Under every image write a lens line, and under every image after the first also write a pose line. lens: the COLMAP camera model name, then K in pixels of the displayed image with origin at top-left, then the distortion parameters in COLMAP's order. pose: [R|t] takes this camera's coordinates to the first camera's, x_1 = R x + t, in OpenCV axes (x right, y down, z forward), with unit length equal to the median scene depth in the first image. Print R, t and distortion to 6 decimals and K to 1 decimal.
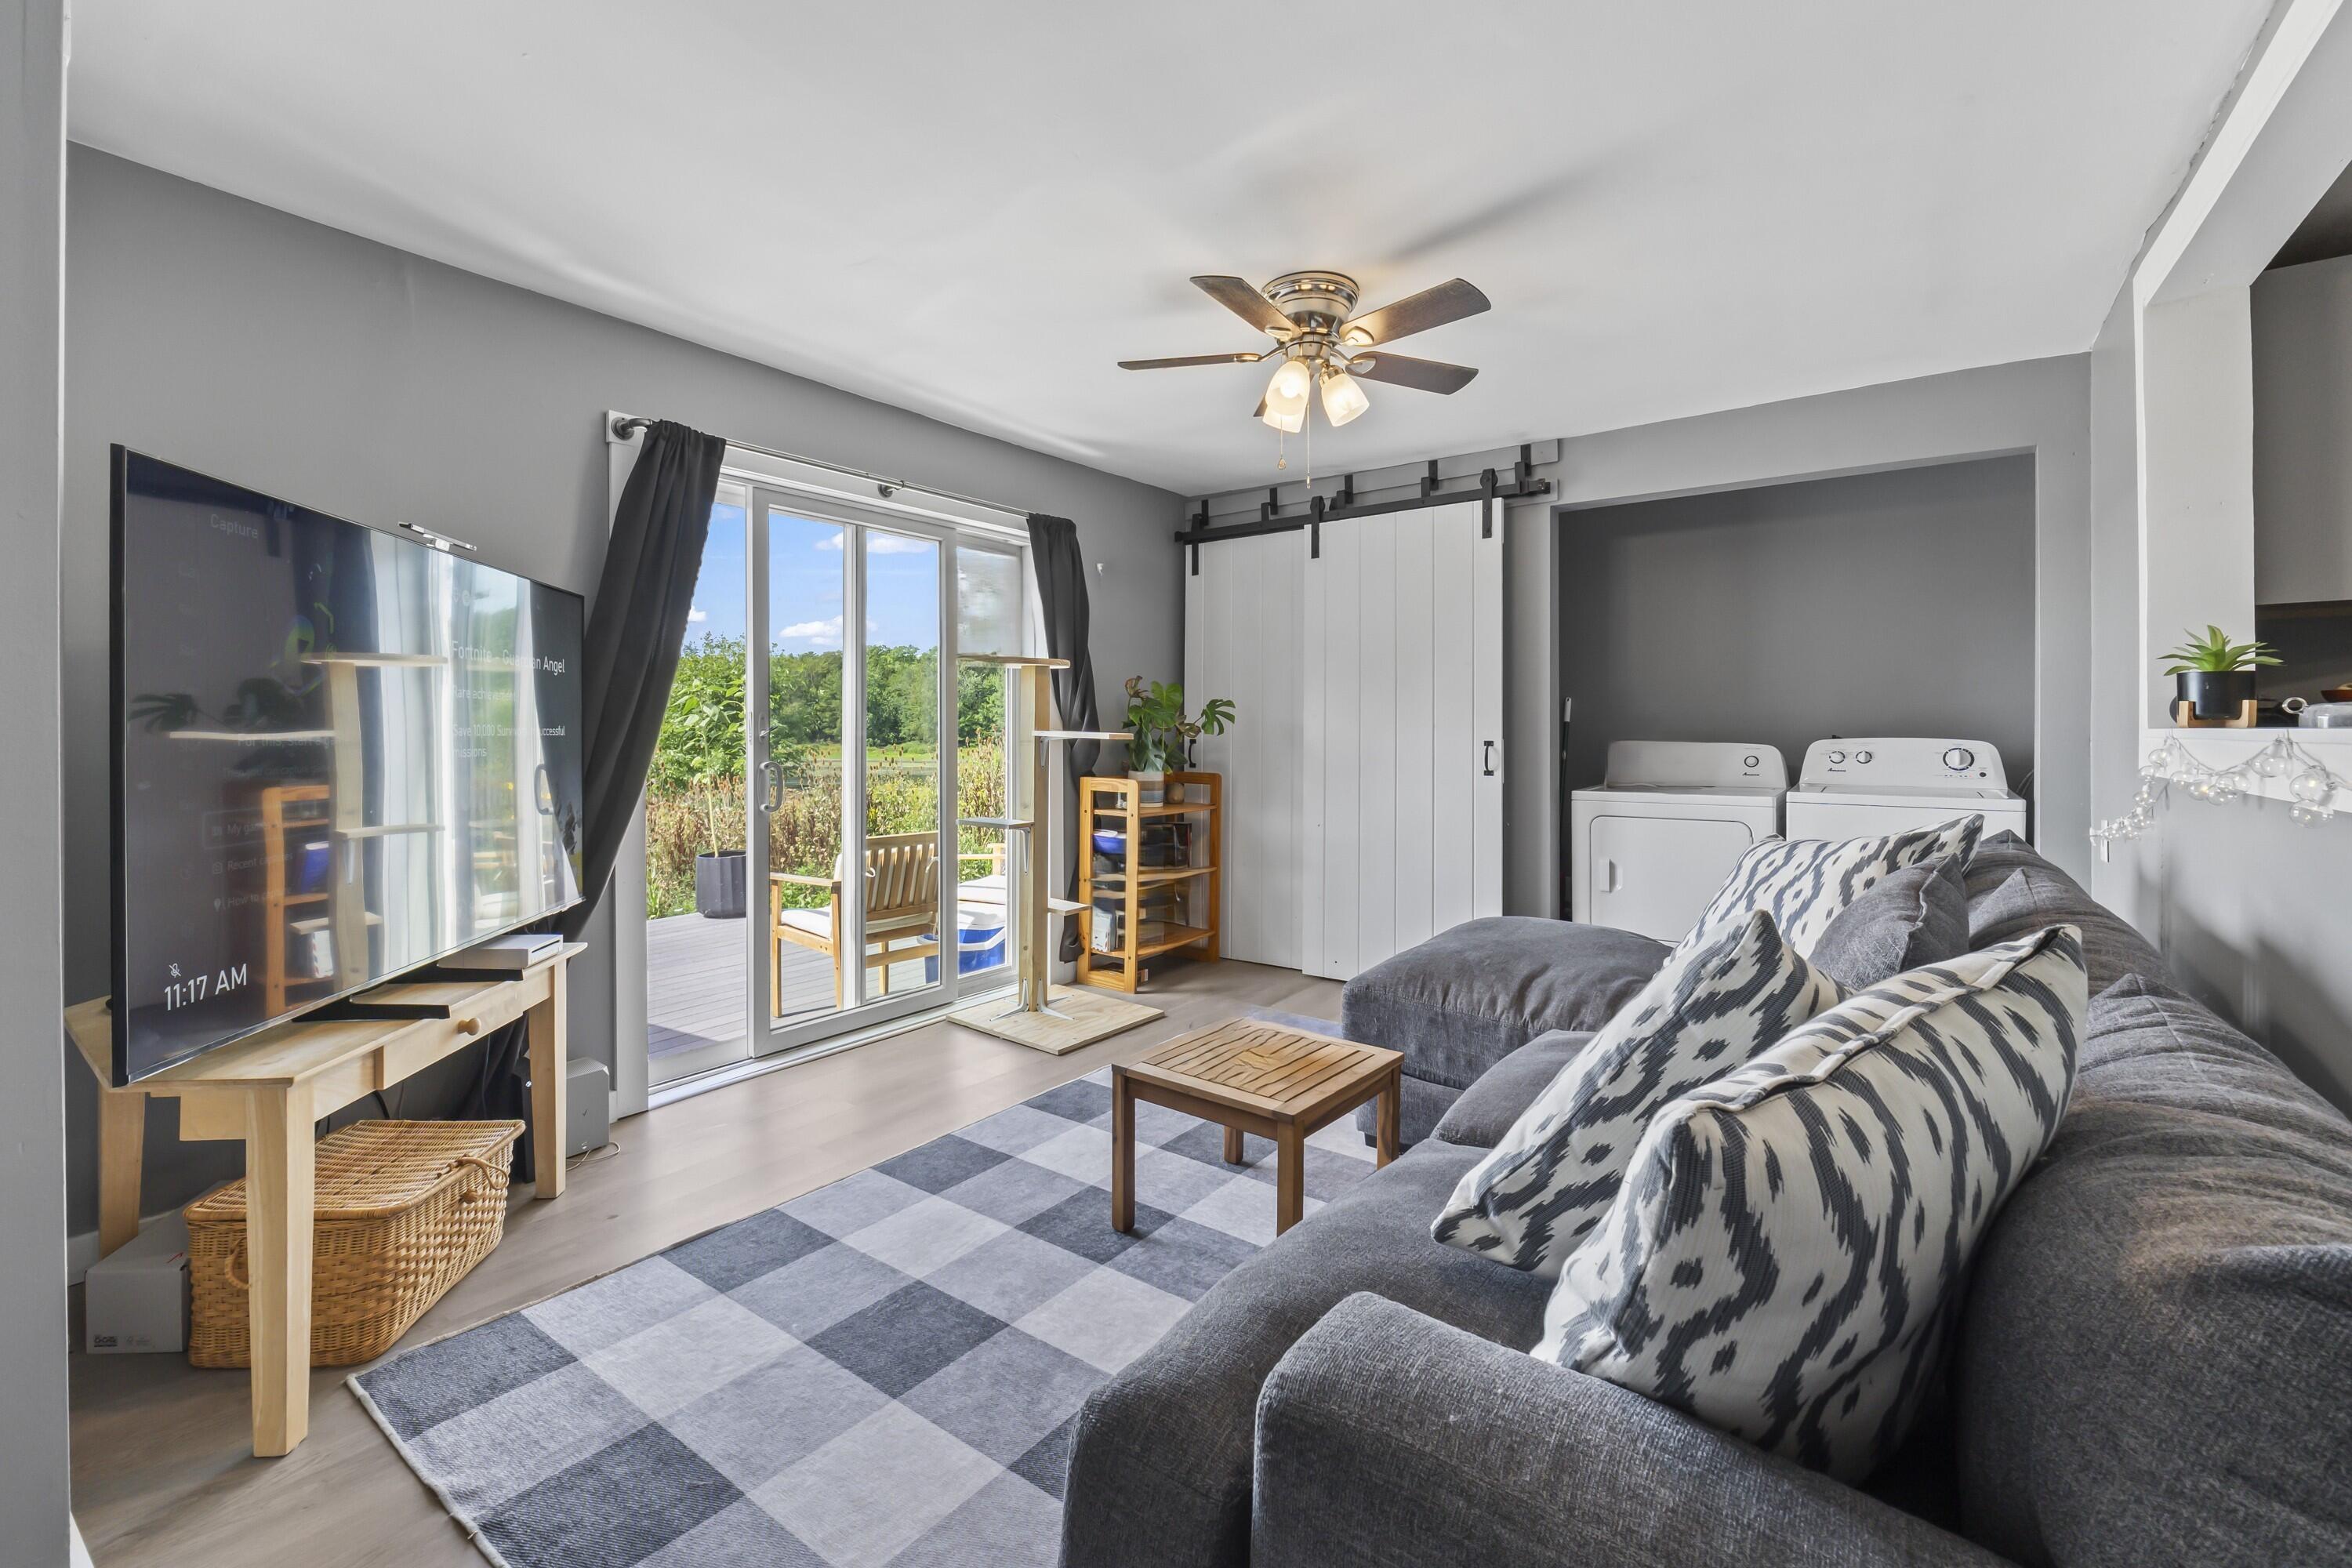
lens RADIAL K [[1012.1, 0, 1150.5], [0, 1012.1, 734.2], [0, 0, 1]] dist [0.002900, 0.000016]
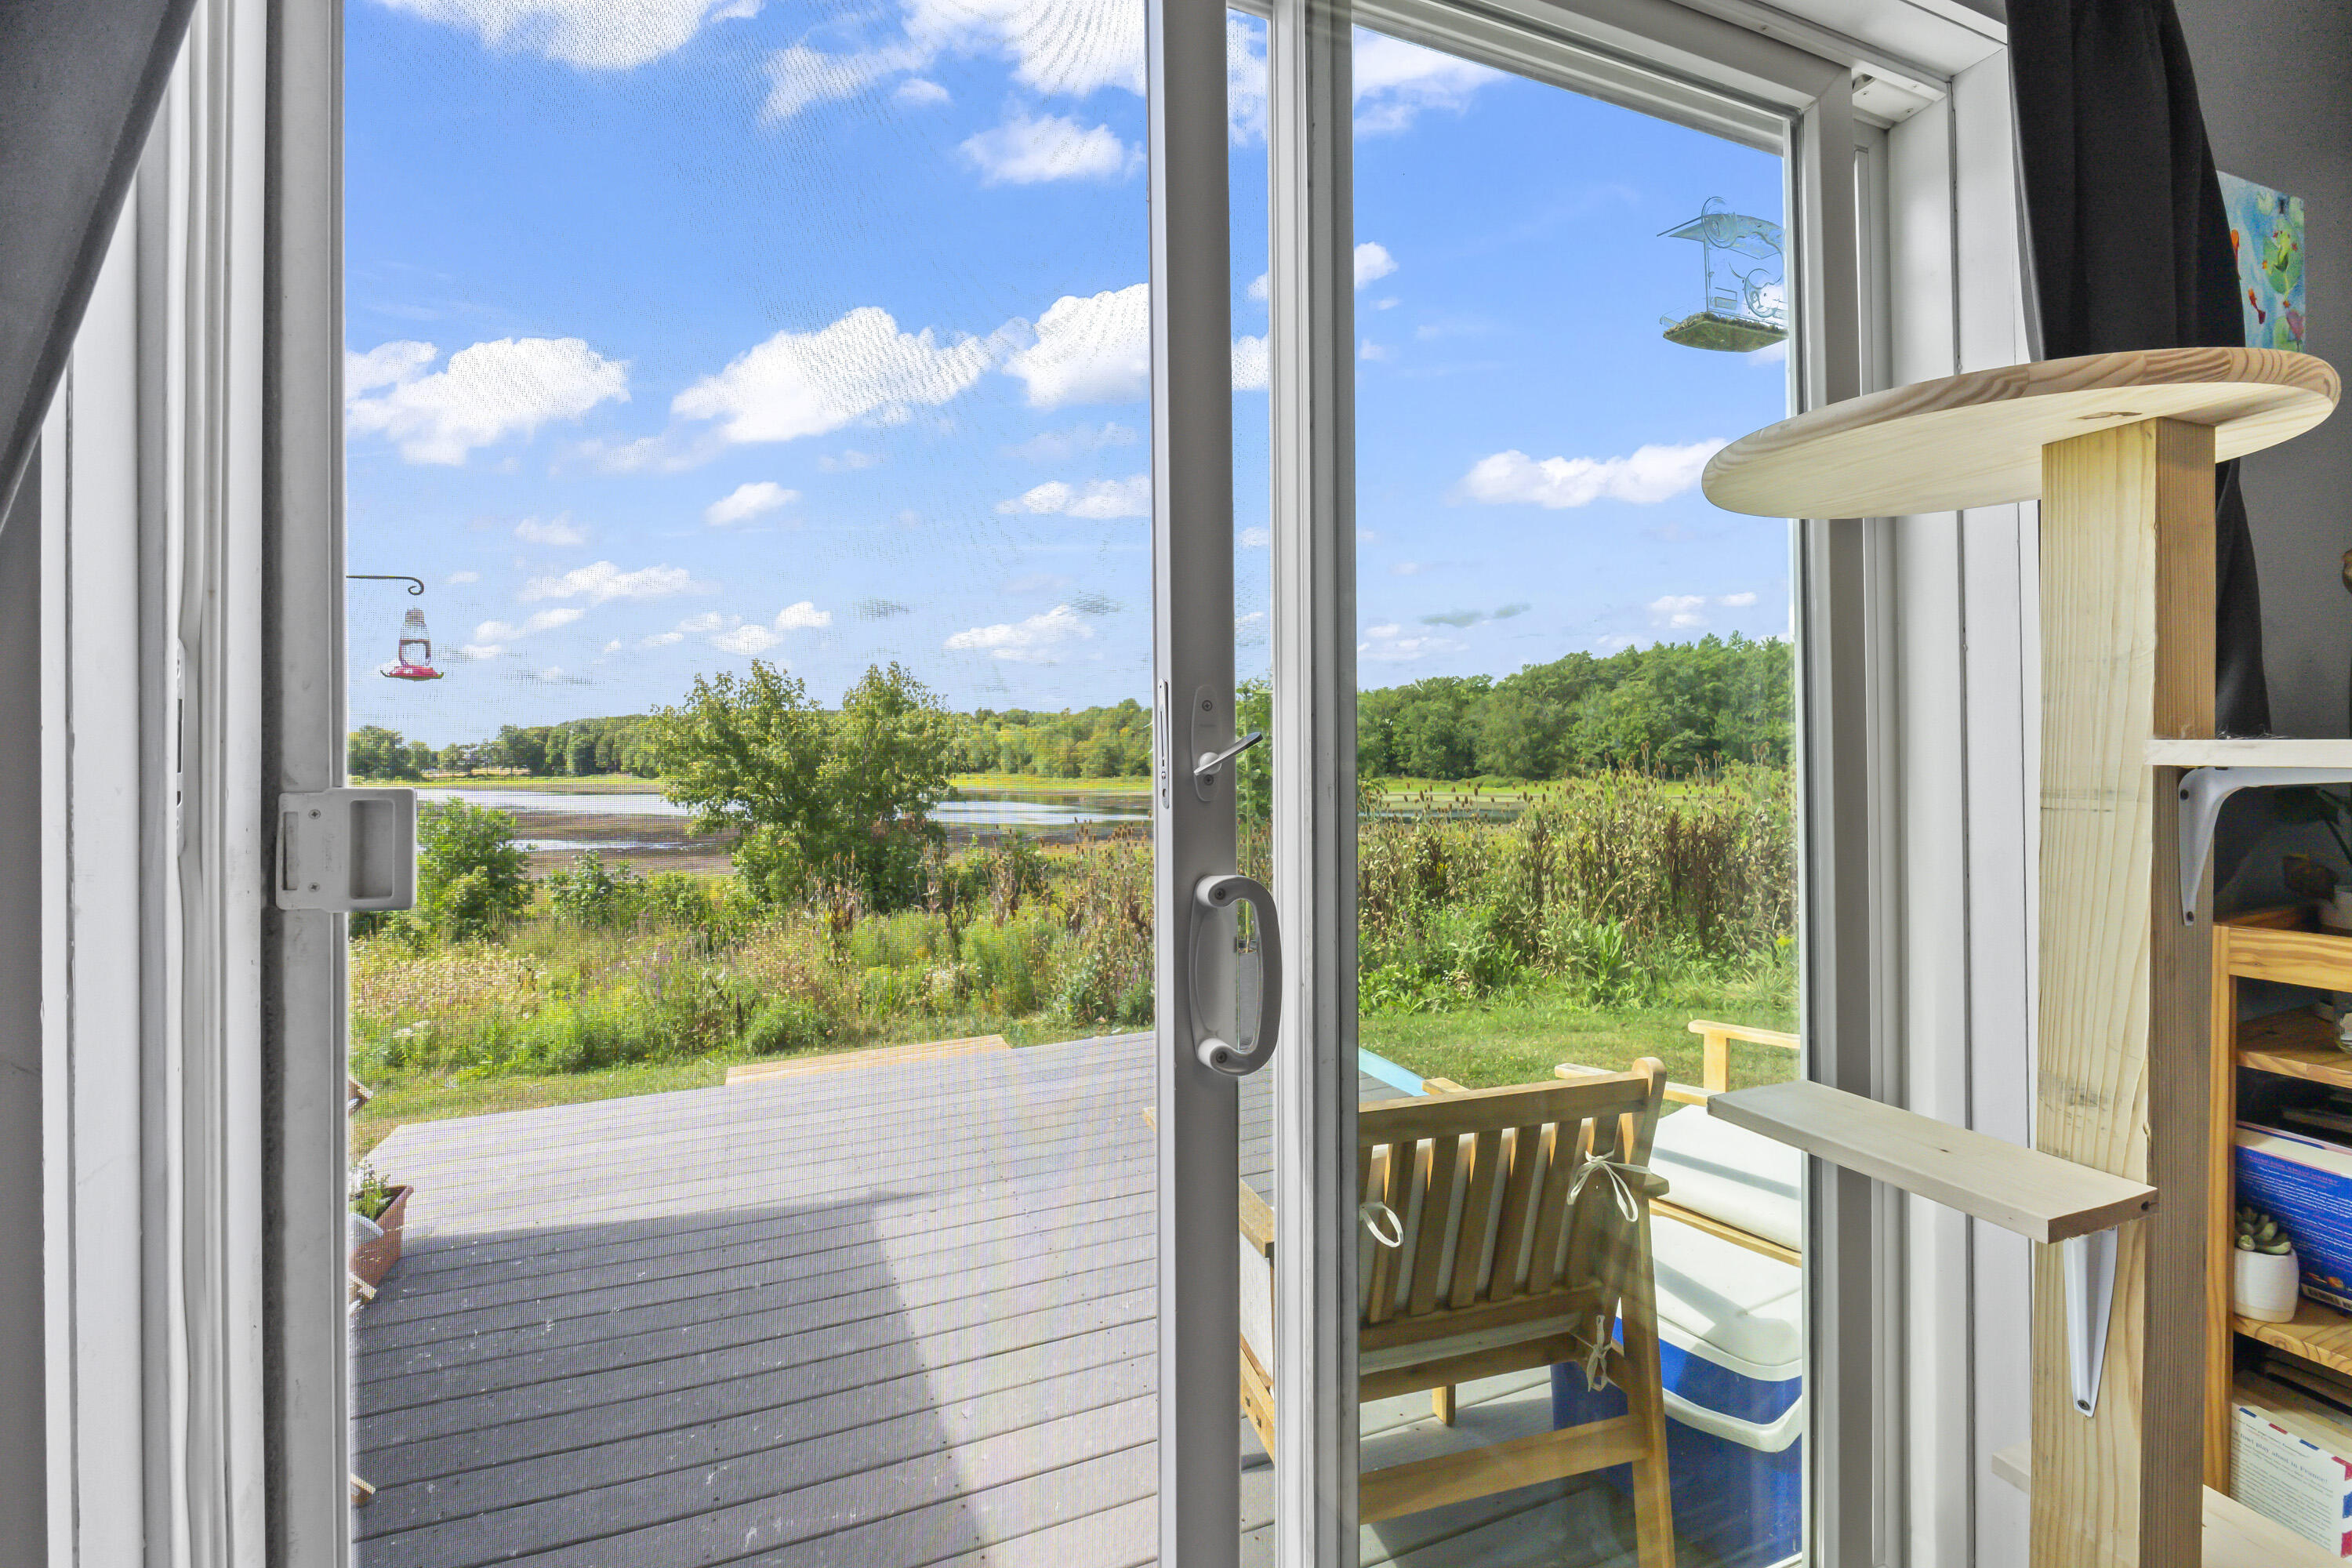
lens RADIAL K [[1012.1, 0, 1164.6], [0, 1012.1, 768.8], [0, 0, 1]] dist [0.002900, 0.000016]
pose [[0.857692, -0.010934, -0.514048, -0.152408], [0.011696, 0.999930, -0.001755, -0.000369], [0.514031, -0.004508, 0.857760, 0.608733]]
